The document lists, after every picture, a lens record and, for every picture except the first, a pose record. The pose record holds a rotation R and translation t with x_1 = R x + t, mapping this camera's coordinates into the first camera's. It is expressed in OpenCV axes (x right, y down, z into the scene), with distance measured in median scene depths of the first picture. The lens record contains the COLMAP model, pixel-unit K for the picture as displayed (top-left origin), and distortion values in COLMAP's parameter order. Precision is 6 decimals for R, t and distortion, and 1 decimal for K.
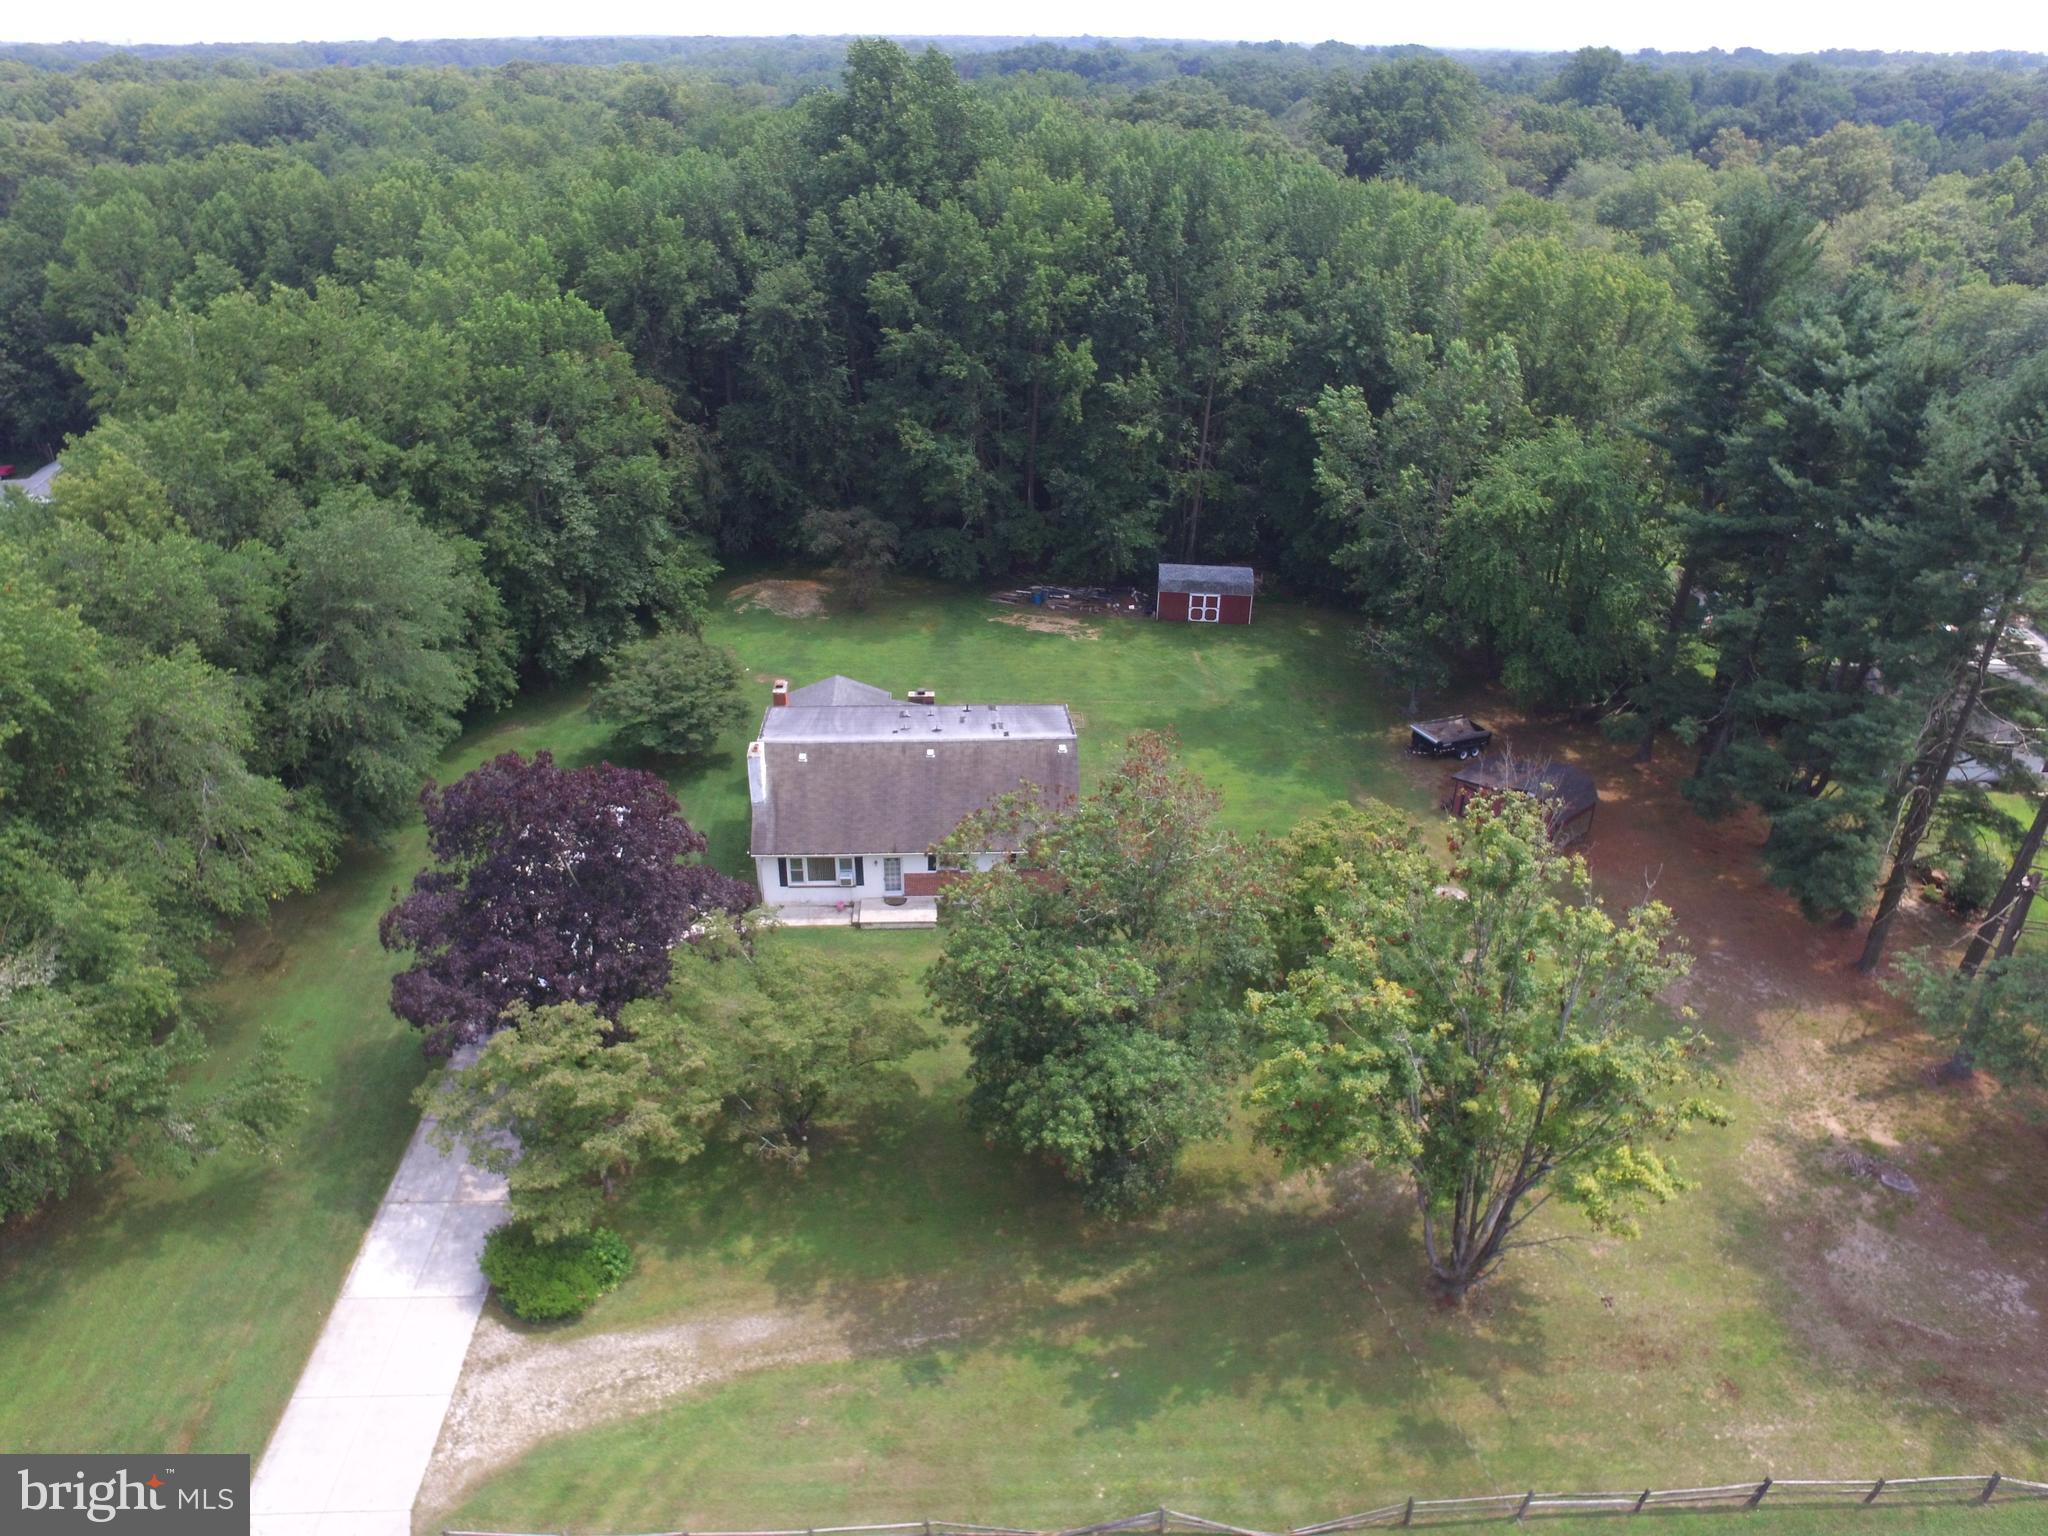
lens RADIAL K [[1386.7, 0, 975.9], [0, 1386.7, 716.5], [0, 0, 1]] dist [-0.128334, 0.092339]
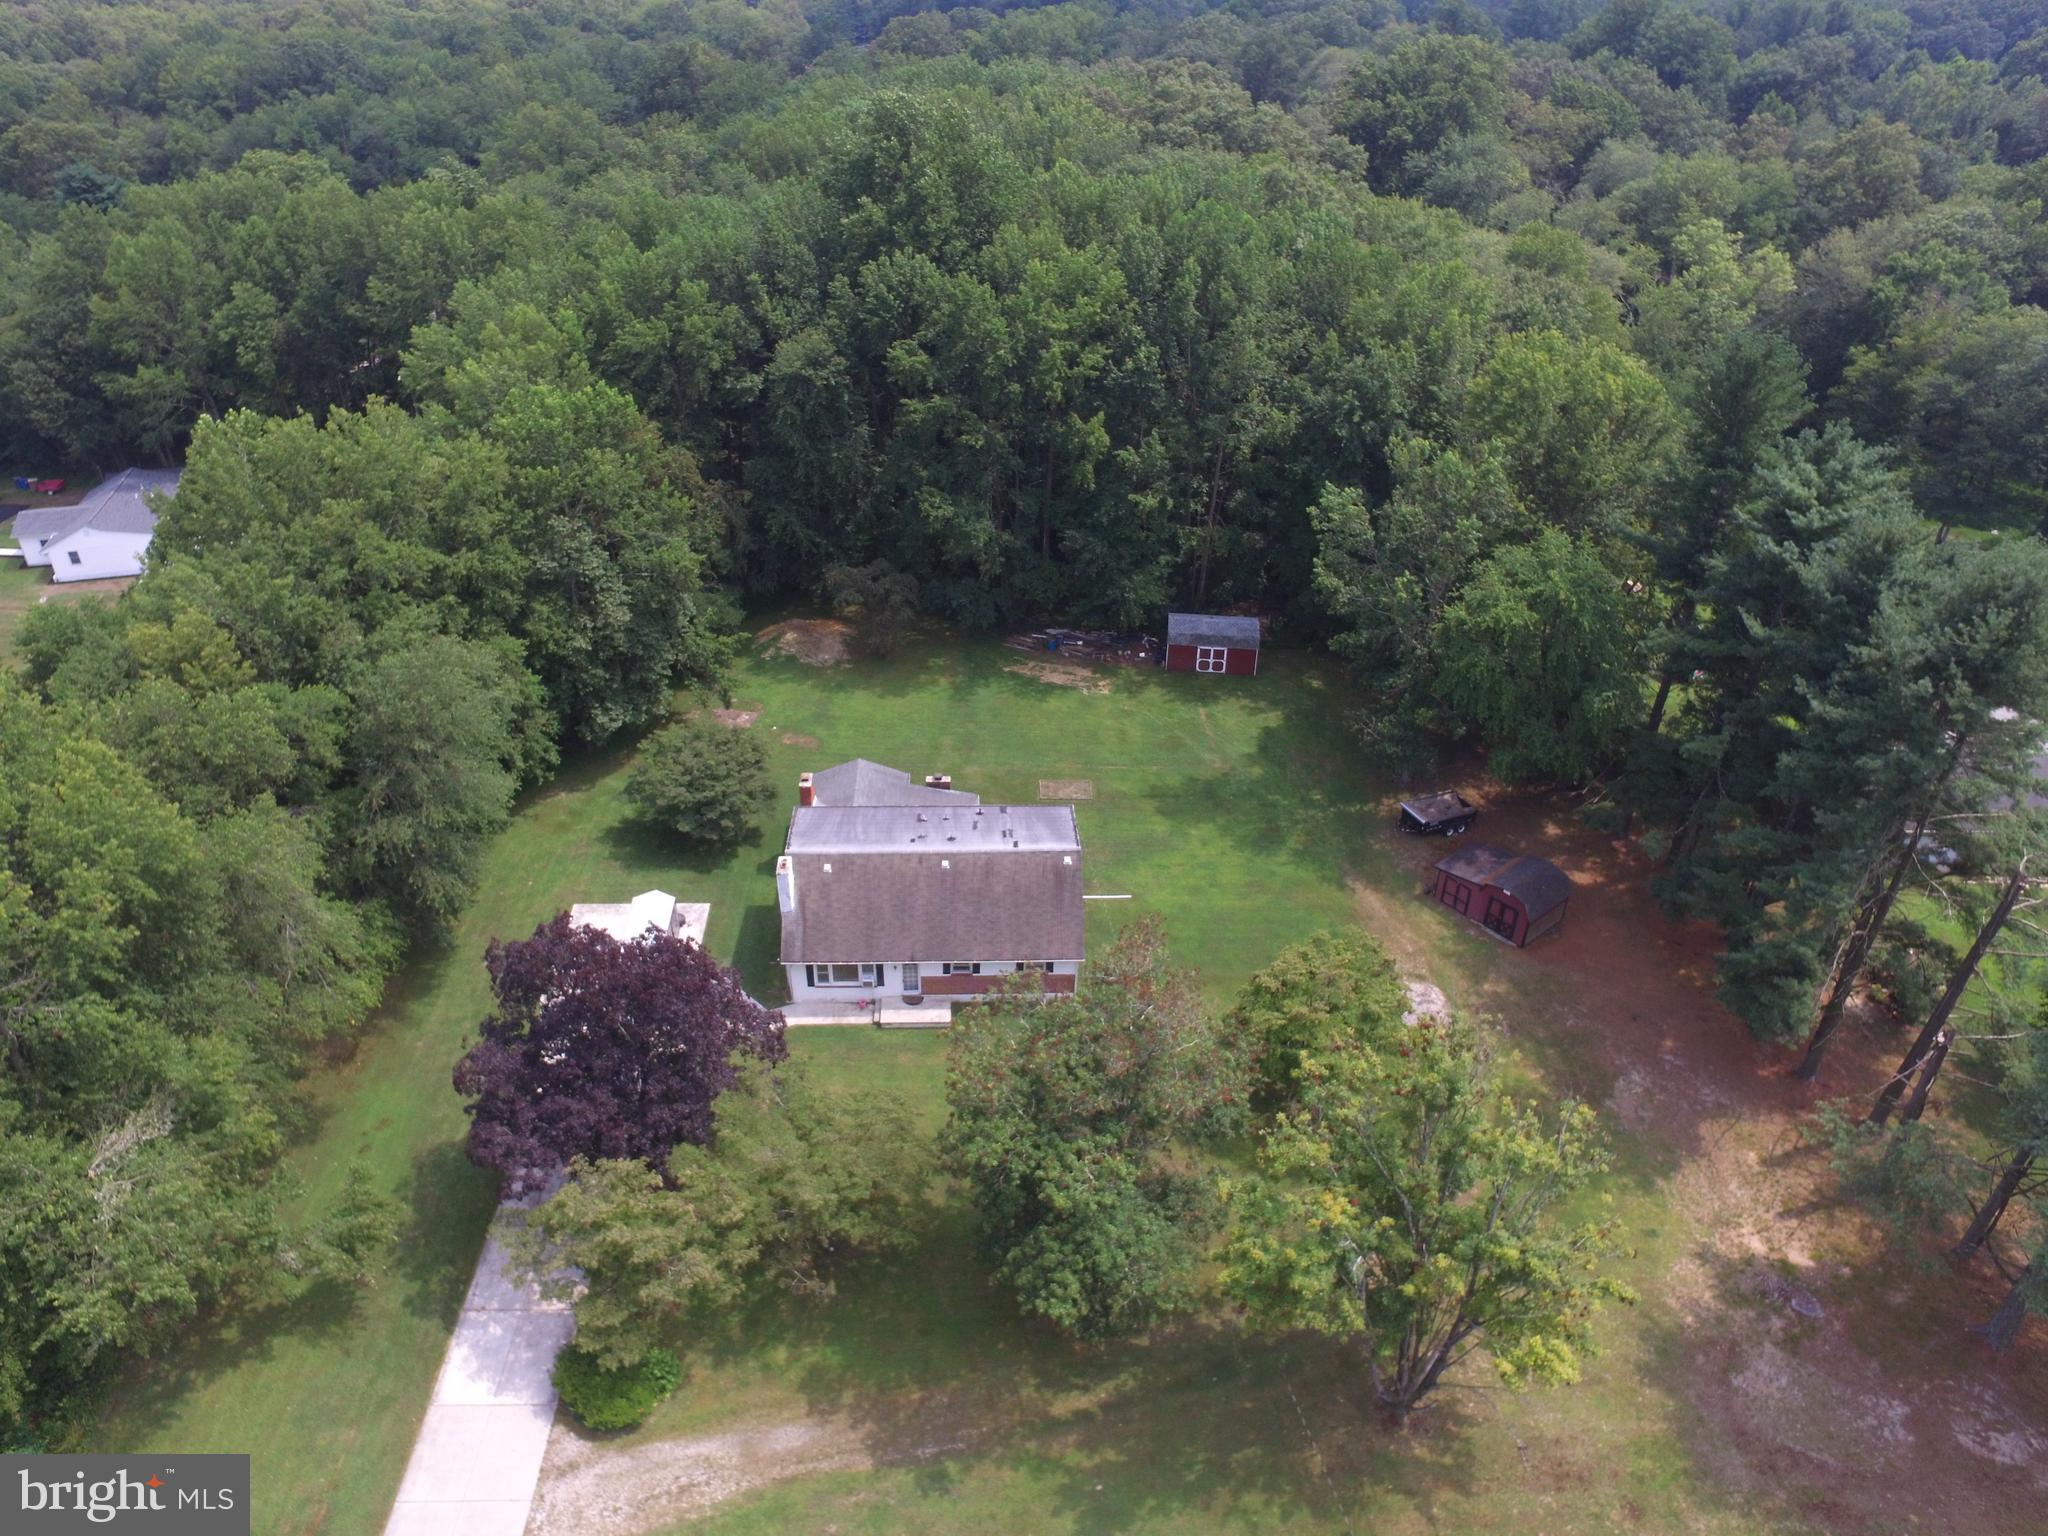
lens RADIAL K [[1386.7, 0, 975.9], [0, 1386.7, 716.5], [0, 0, 1]] dist [-0.128334, 0.092339]
pose [[0.999823, 0.003850, -0.018426, 0.010635], [-0.002444, 0.997123, 0.075764, -0.173533], [0.018665, -0.075705, 0.996956, -0.069112]]
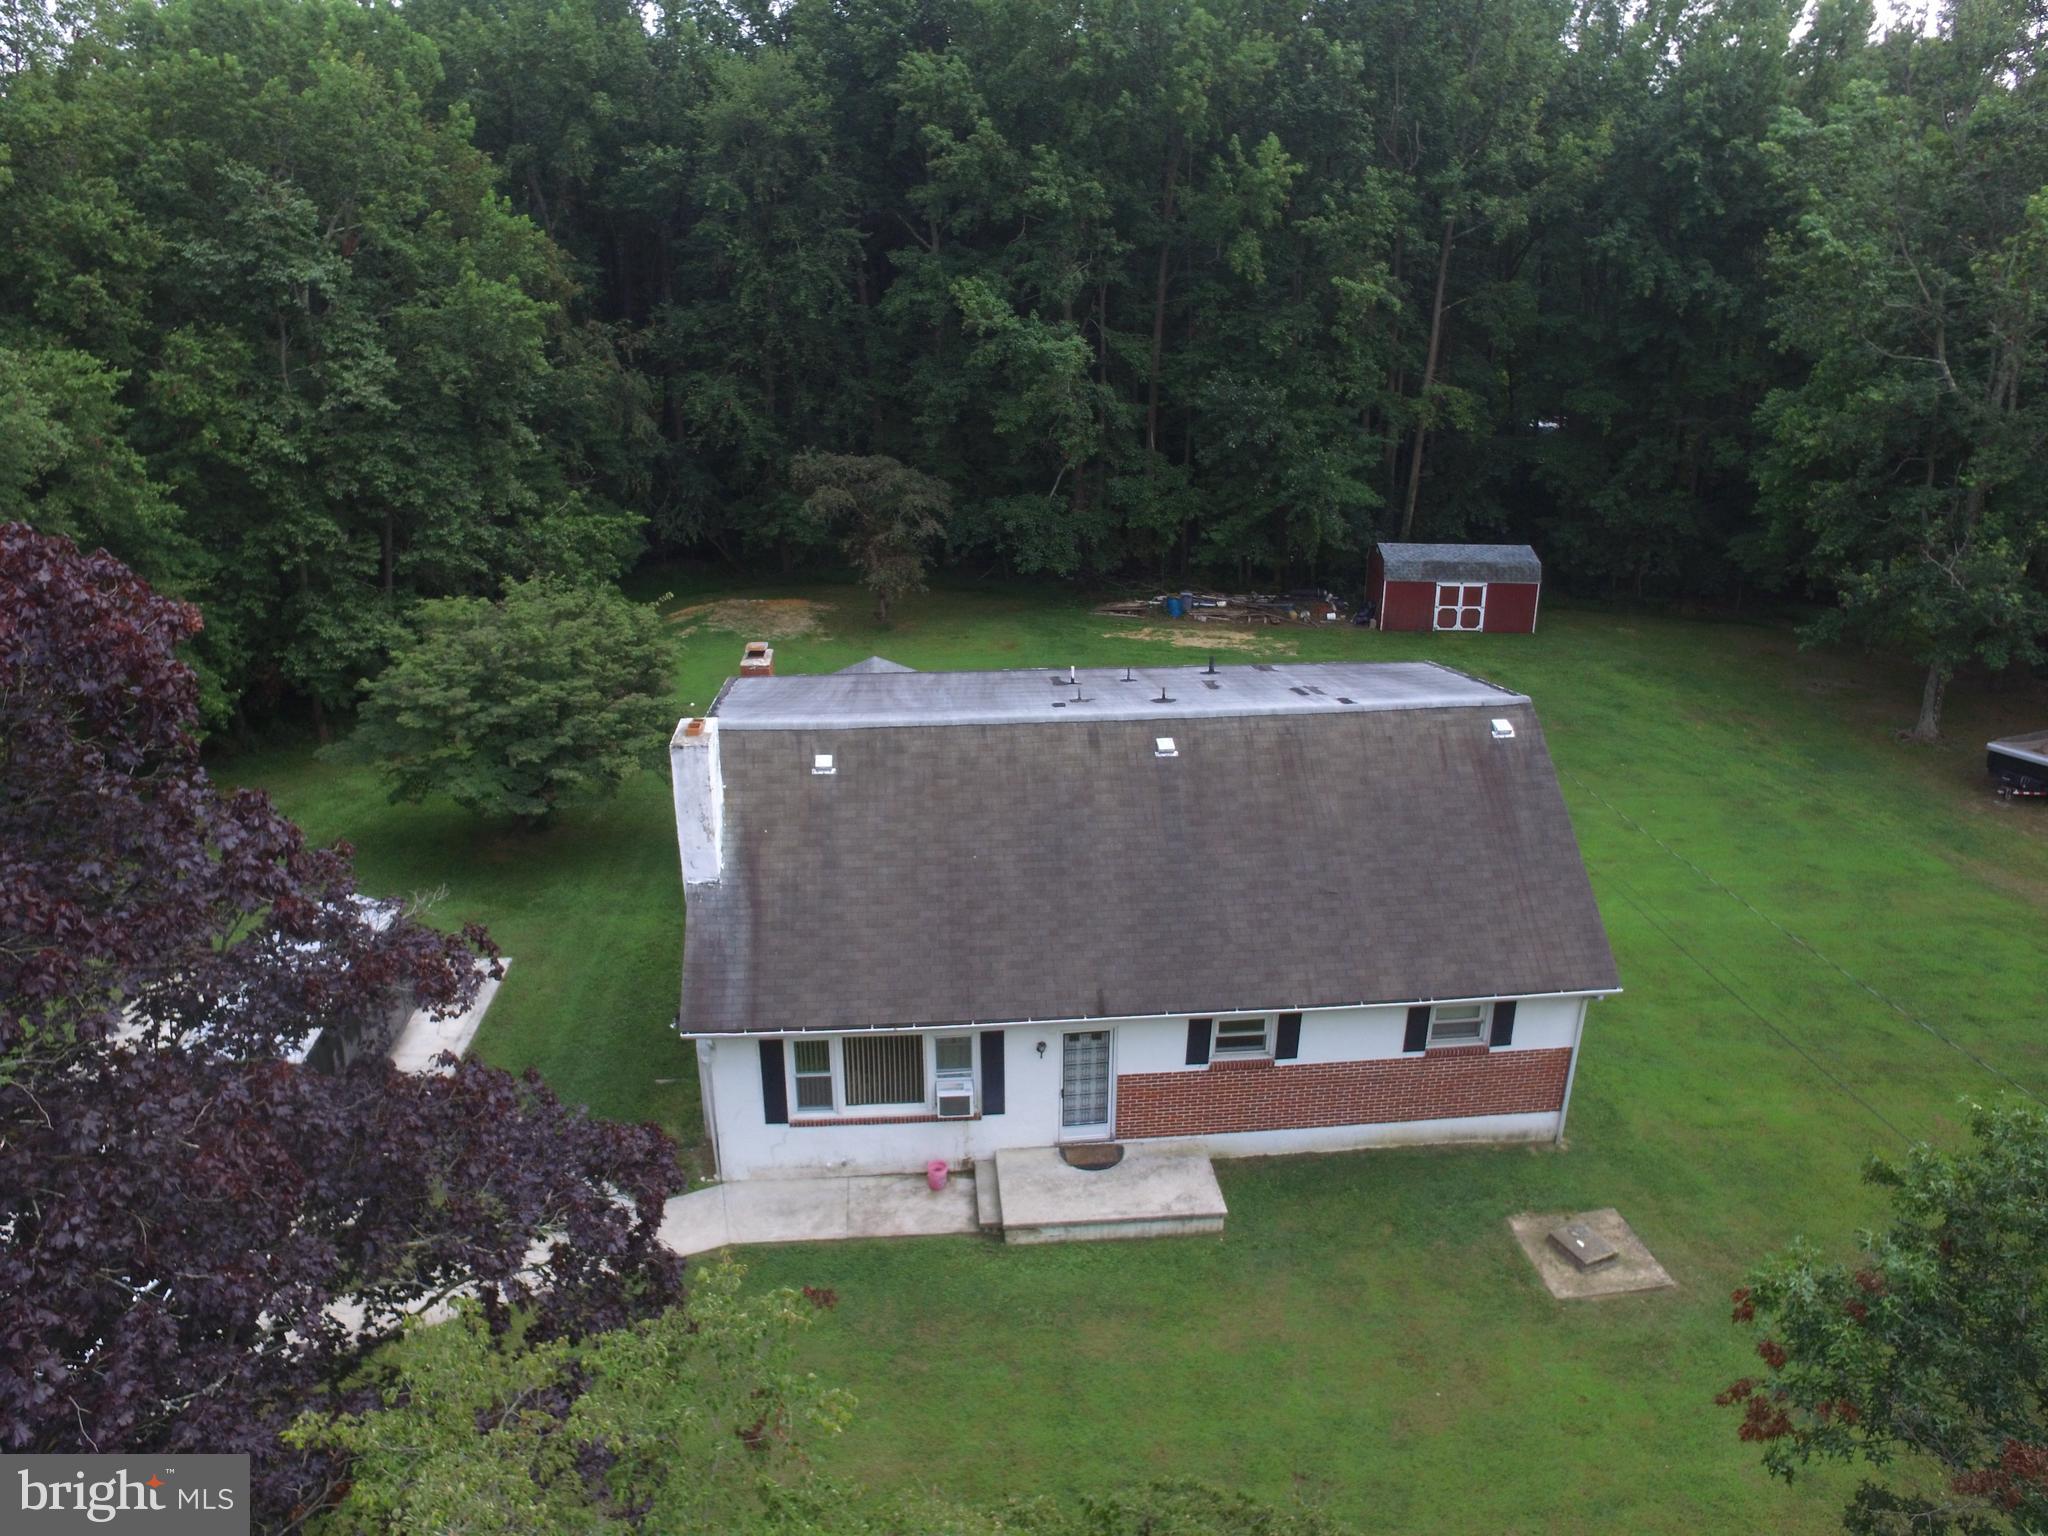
lens RADIAL K [[1386.7, 0, 975.9], [0, 1386.7, 716.5], [0, 0, 1]] dist [-0.128334, 0.092339]
pose [[0.999375, -0.020722, 0.028628, -0.096465], [0.024532, 0.989863, -0.139888, 0.070927], [-0.025439, 0.140502, 0.989753, 0.641529]]
